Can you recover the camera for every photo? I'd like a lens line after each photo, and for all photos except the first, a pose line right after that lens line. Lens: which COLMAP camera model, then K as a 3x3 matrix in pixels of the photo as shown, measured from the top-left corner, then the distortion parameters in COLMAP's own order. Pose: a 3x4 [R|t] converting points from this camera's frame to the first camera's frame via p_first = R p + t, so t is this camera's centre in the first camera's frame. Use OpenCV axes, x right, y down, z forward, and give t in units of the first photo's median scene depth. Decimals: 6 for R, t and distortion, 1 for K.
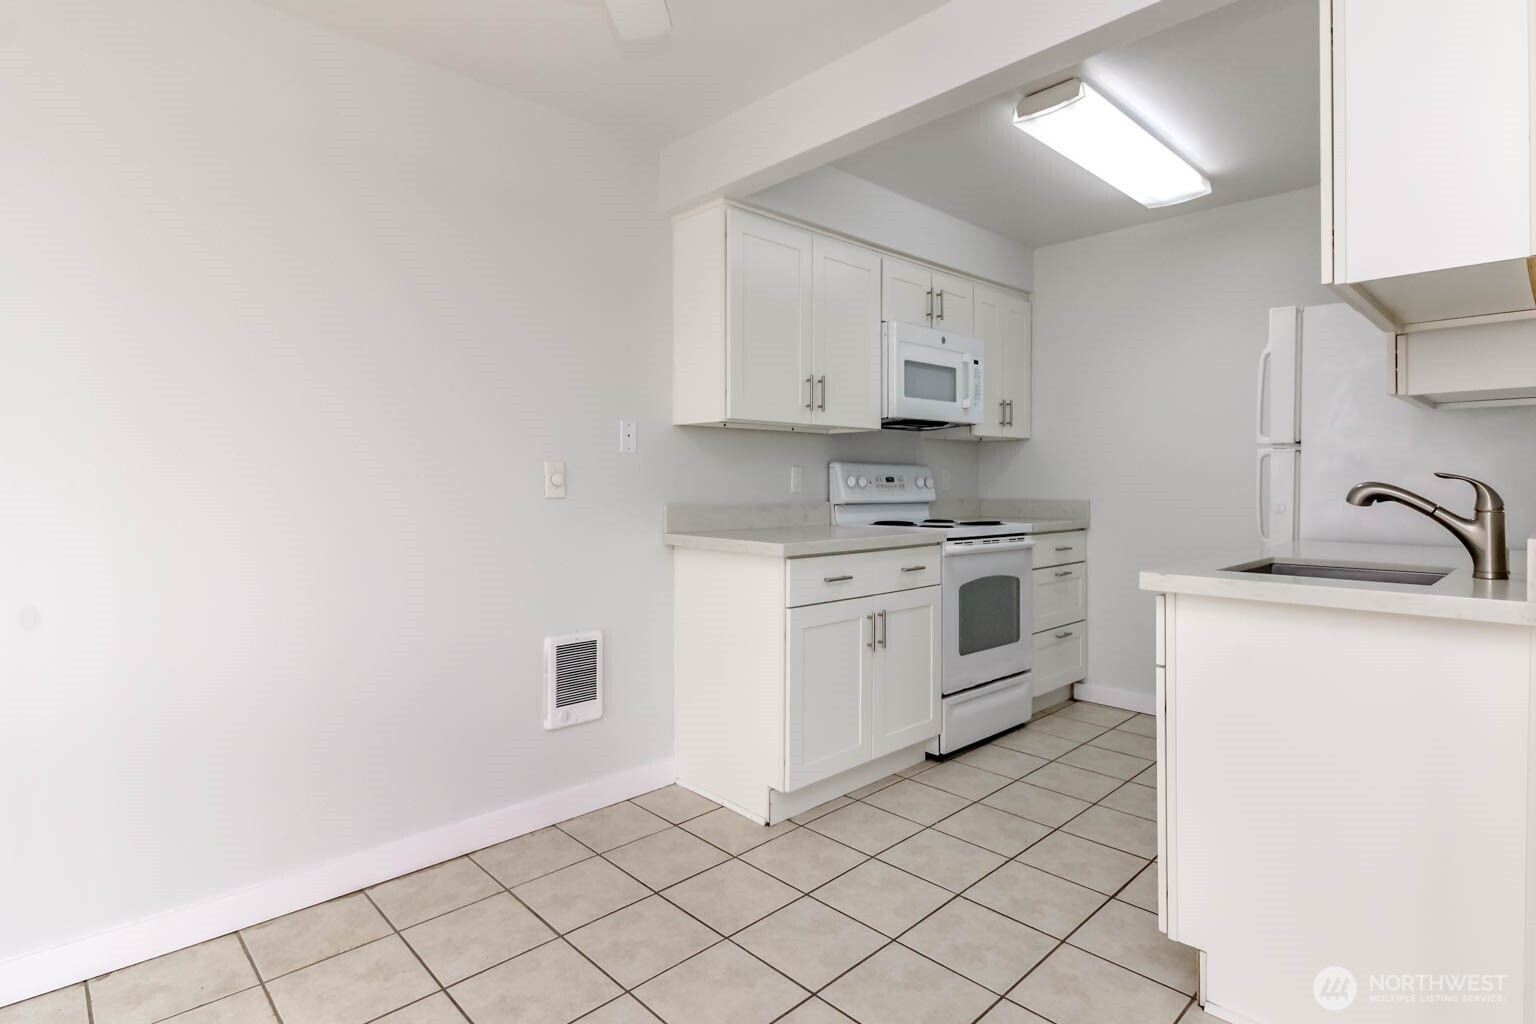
lens RADIAL K [[776.5, 0, 749.5], [0, 776.5, 477.9], [0, 0, 1]] dist [0.008253, -0.008979]
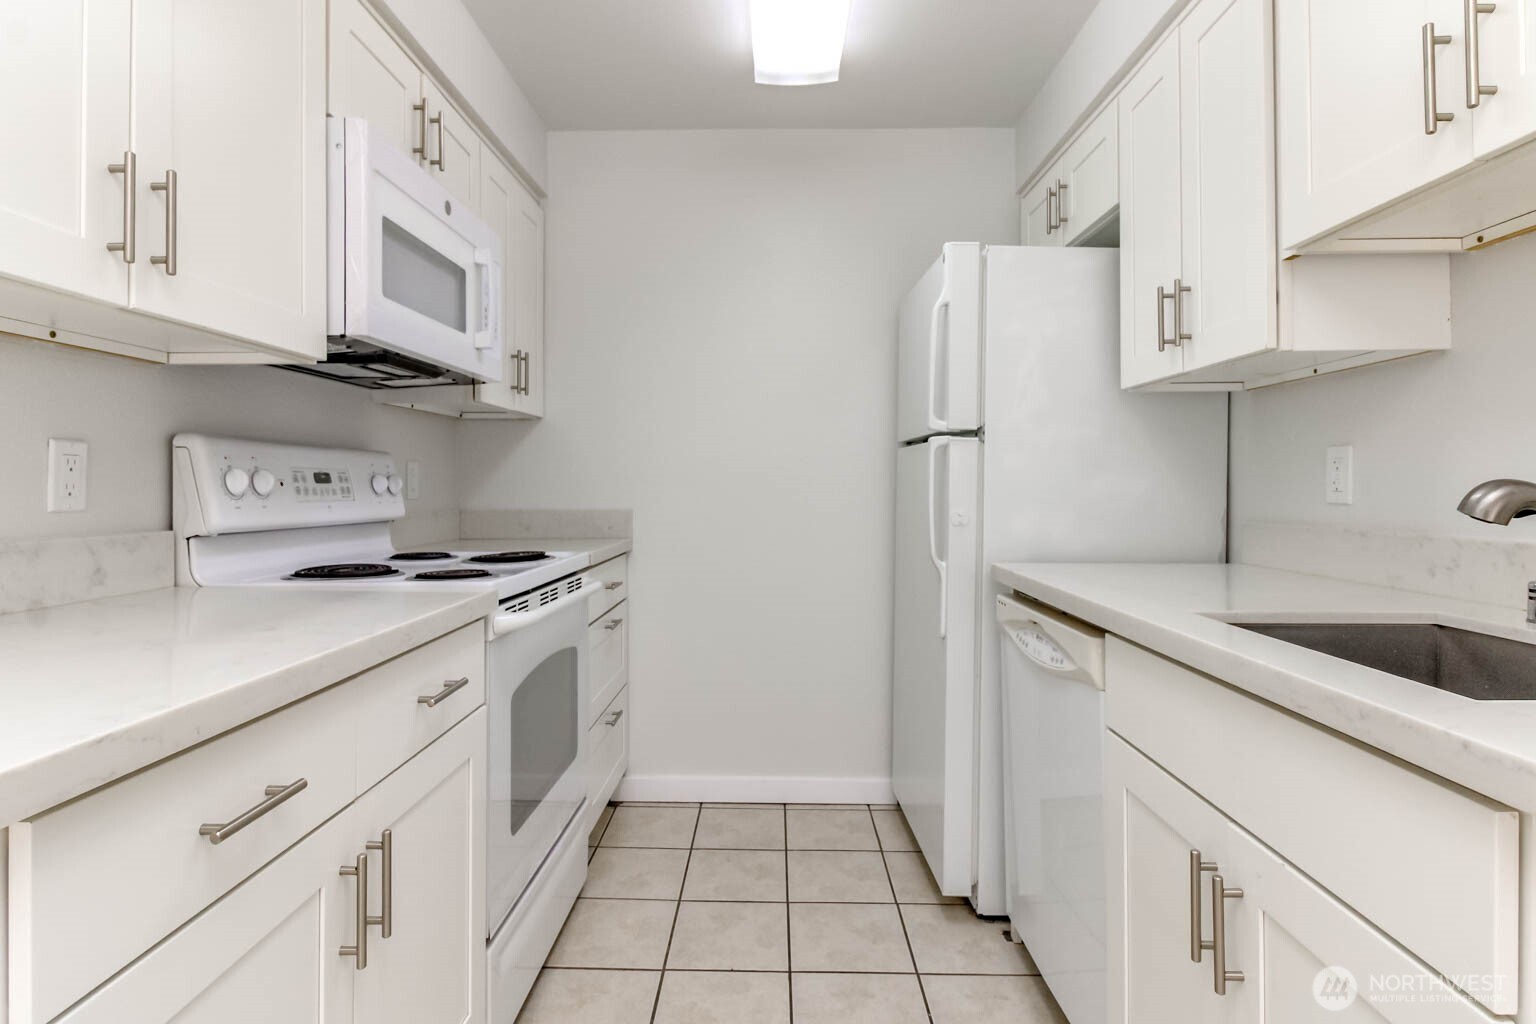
lens RADIAL K [[776.5, 0, 760.7], [0, 776.5, 484.7], [0, 0, 1]] dist [0.008253, -0.008979]
pose [[0.702921, -0.000224, 0.711268, 0.028423], [-0.002914, 0.999991, 0.003195, 0.004131], [-0.711262, -0.004318, 0.702913, 0.485138]]
